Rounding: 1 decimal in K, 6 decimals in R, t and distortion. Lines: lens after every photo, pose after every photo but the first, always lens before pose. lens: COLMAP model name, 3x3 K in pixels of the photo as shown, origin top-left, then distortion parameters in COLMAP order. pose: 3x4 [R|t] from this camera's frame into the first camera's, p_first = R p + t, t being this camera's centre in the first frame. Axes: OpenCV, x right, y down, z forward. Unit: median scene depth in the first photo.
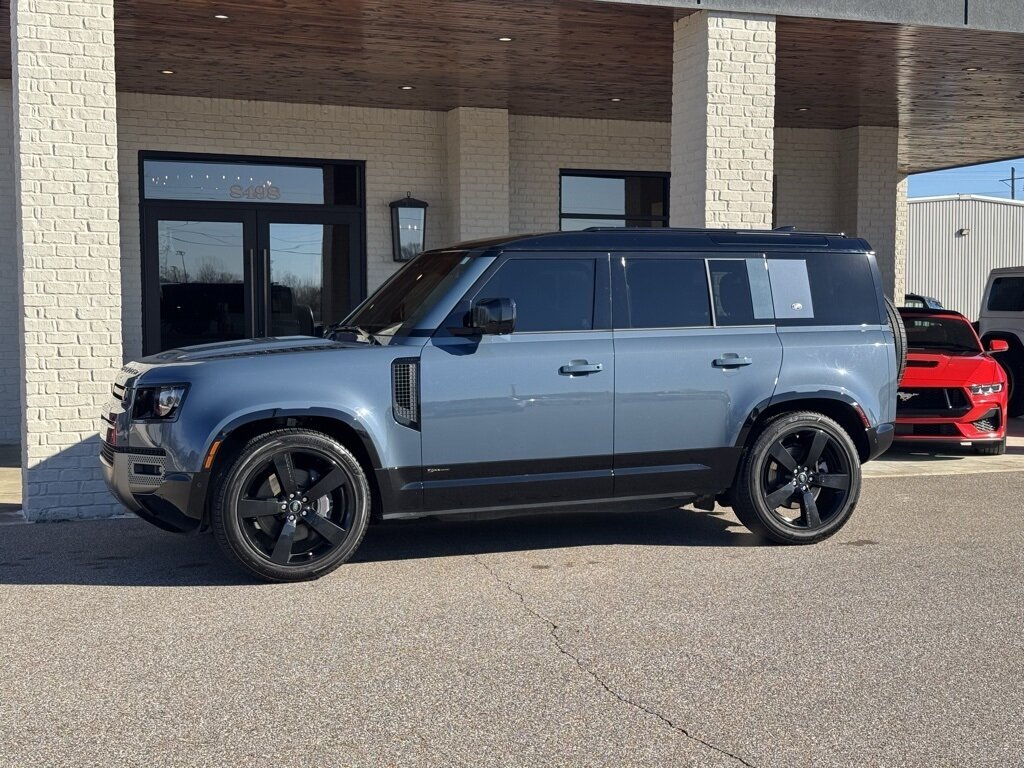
lens RADIAL K [[1414.2, 0, 513.1], [0, 1414.2, 387.2], [0, 0, 1]] dist [0.200374, -0.414262]
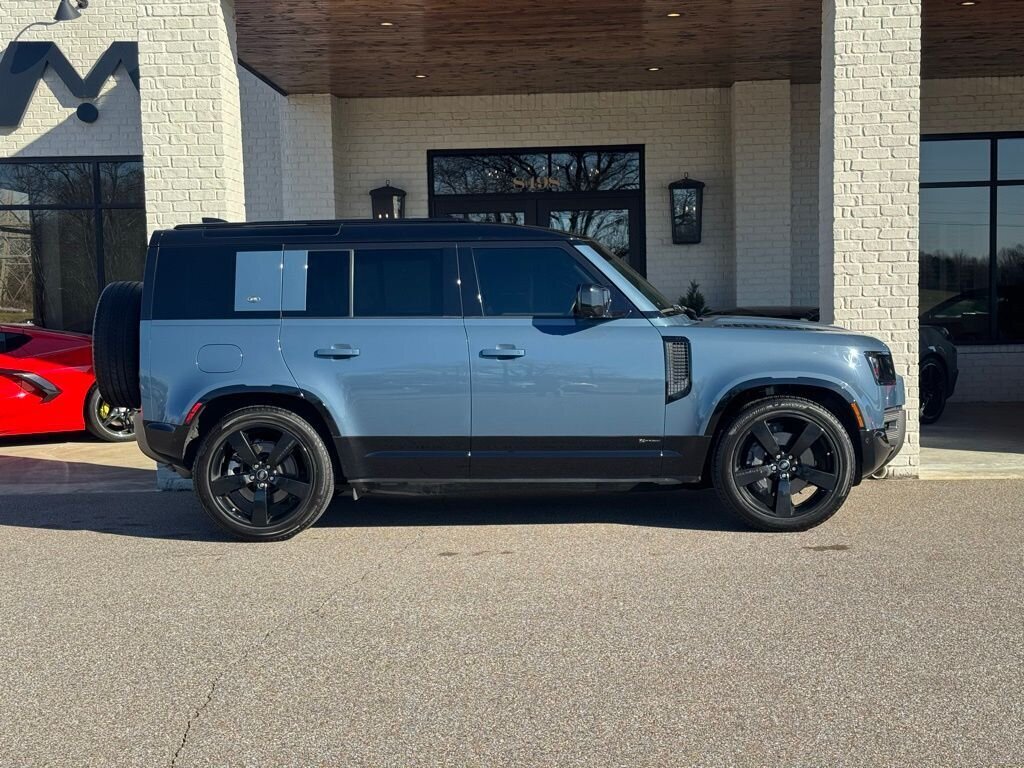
lens RADIAL K [[1414.2, 0, 513.1], [0, 1414.2, 387.2], [0, 0, 1]] dist [0.200374, -0.414262]
pose [[0.914122, 0.008843, -0.405343, 0.323417], [-0.002596, 0.999869, 0.015960, -0.005870], [0.405432, -0.013537, 0.914025, 0.066370]]
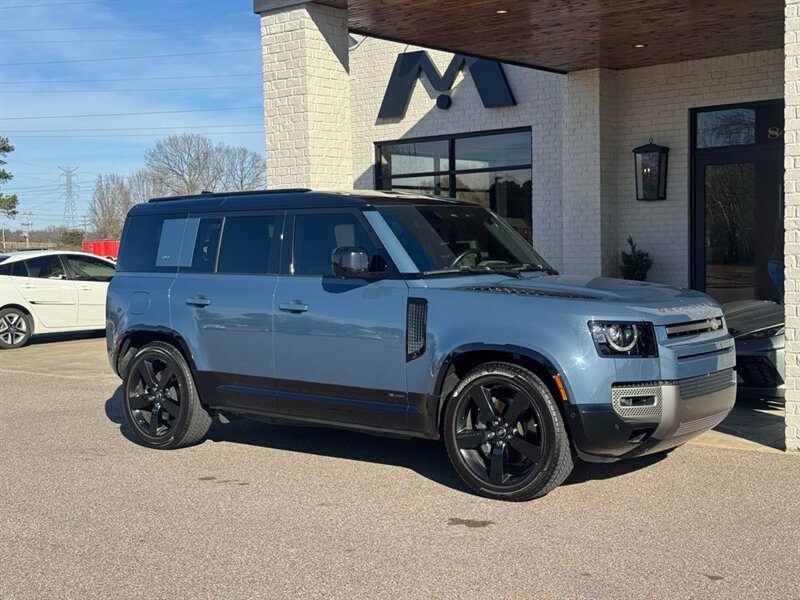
lens RADIAL K [[1104.8, 0, 400.9], [0, 1104.8, 302.5], [0, 0, 1]] dist [0.200374, -0.414262]
pose [[0.480762, 0.038974, -0.875984, 0.622124], [-0.025967, 0.999206, 0.030205, -0.036087], [0.876466, 0.008225, 0.481393, 0.476042]]
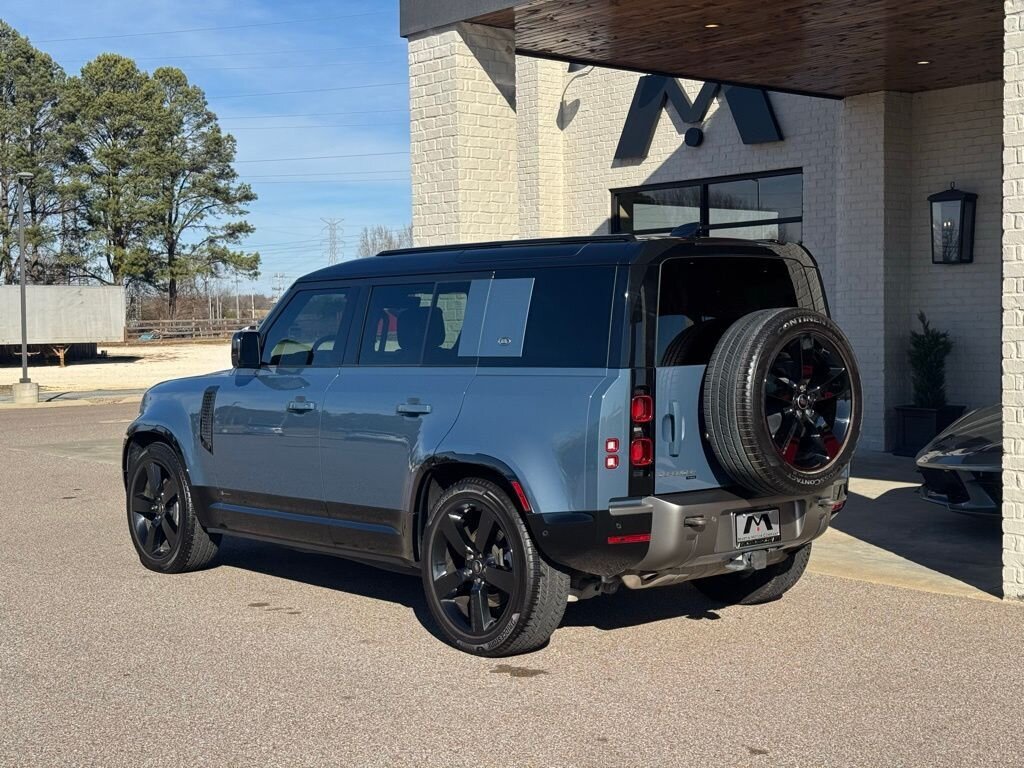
lens RADIAL K [[1413.5, 0, 509.1], [0, 1413.5, 383.5], [0, 0, 1]] dist [0.198409, -0.418532]
pose [[0.330524, 0.041914, -0.942866, 0.688989], [-0.036004, 0.998846, 0.031782, -0.044074], [0.943111, 0.023442, 0.331652, 0.571650]]
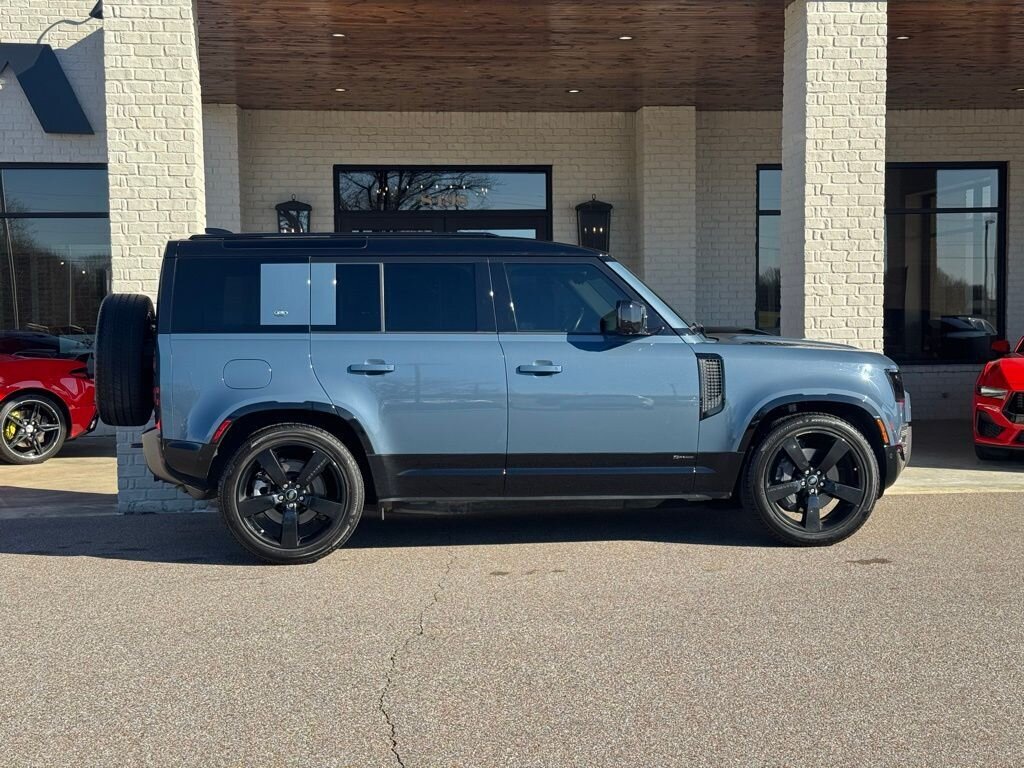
lens RADIAL K [[1416.3, 0, 509.0], [0, 1416.3, 387.0], [0, 0, 1]] dist [0.199040, -0.419603]
pose [[0.964358, 0.004216, -0.264568, 0.198345], [-0.004343, 0.999991, 0.000107, -0.002765], [0.264566, 0.001046, 0.964367, 0.028977]]
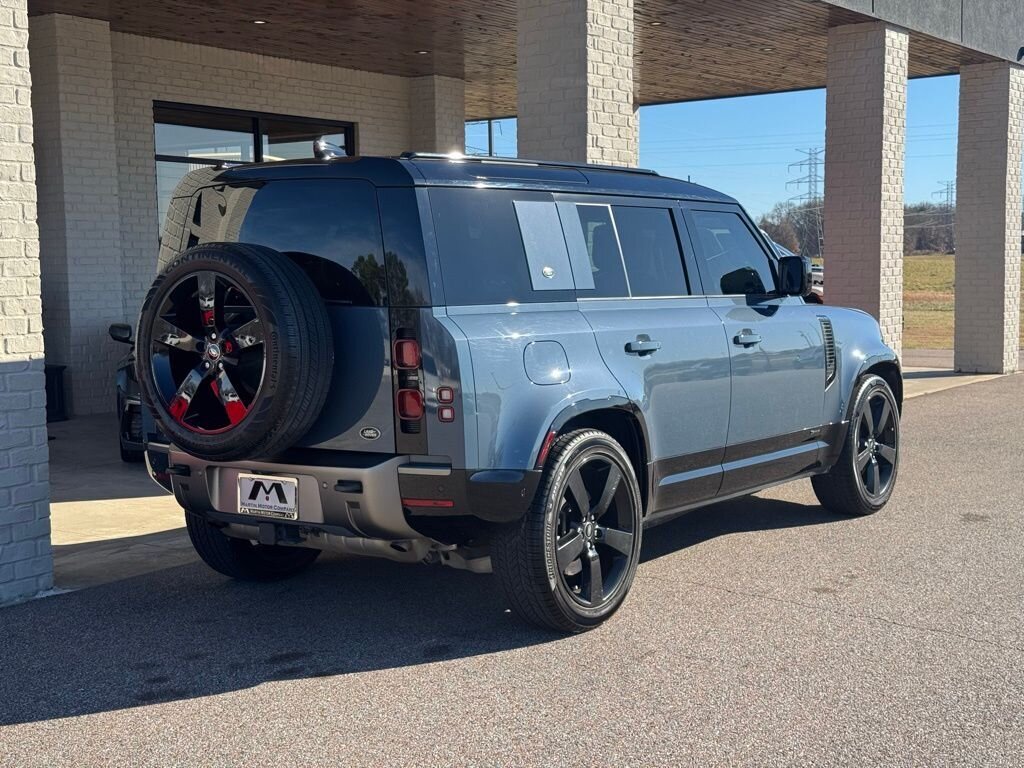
lens RADIAL K [[1416.3, 0, 509.0], [0, 1416.3, 387.0], [0, 0, 1]] dist [0.199040, -0.419603]
pose [[0.842800, -0.056280, 0.535277, -0.387427], [0.040464, 0.998329, 0.041255, -0.020731], [-0.536704, -0.013110, 0.843669, 0.280388]]
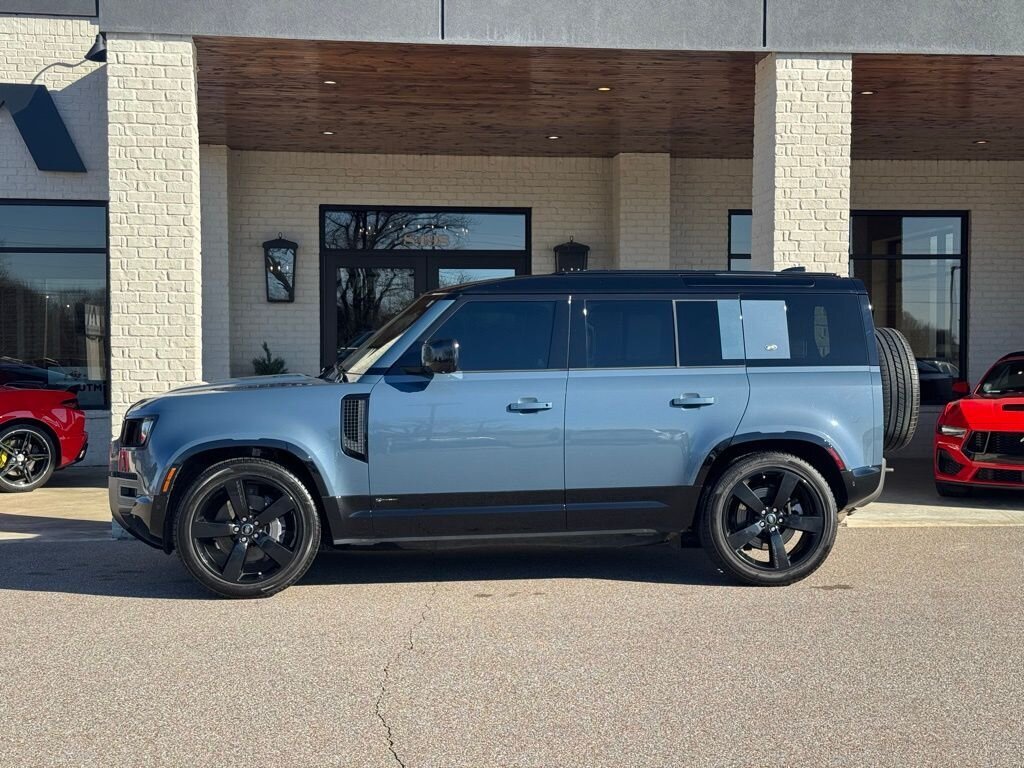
lens RADIAL K [[1413.5, 0, 509.1], [0, 1413.5, 383.5], [0, 0, 1]] dist [0.198409, -0.418532]
pose [[0.969191, 0.006894, -0.246214, 0.202411], [-0.014590, 0.999460, -0.029447, 0.000784], [0.245878, 0.032132, 0.968768, -0.009411]]
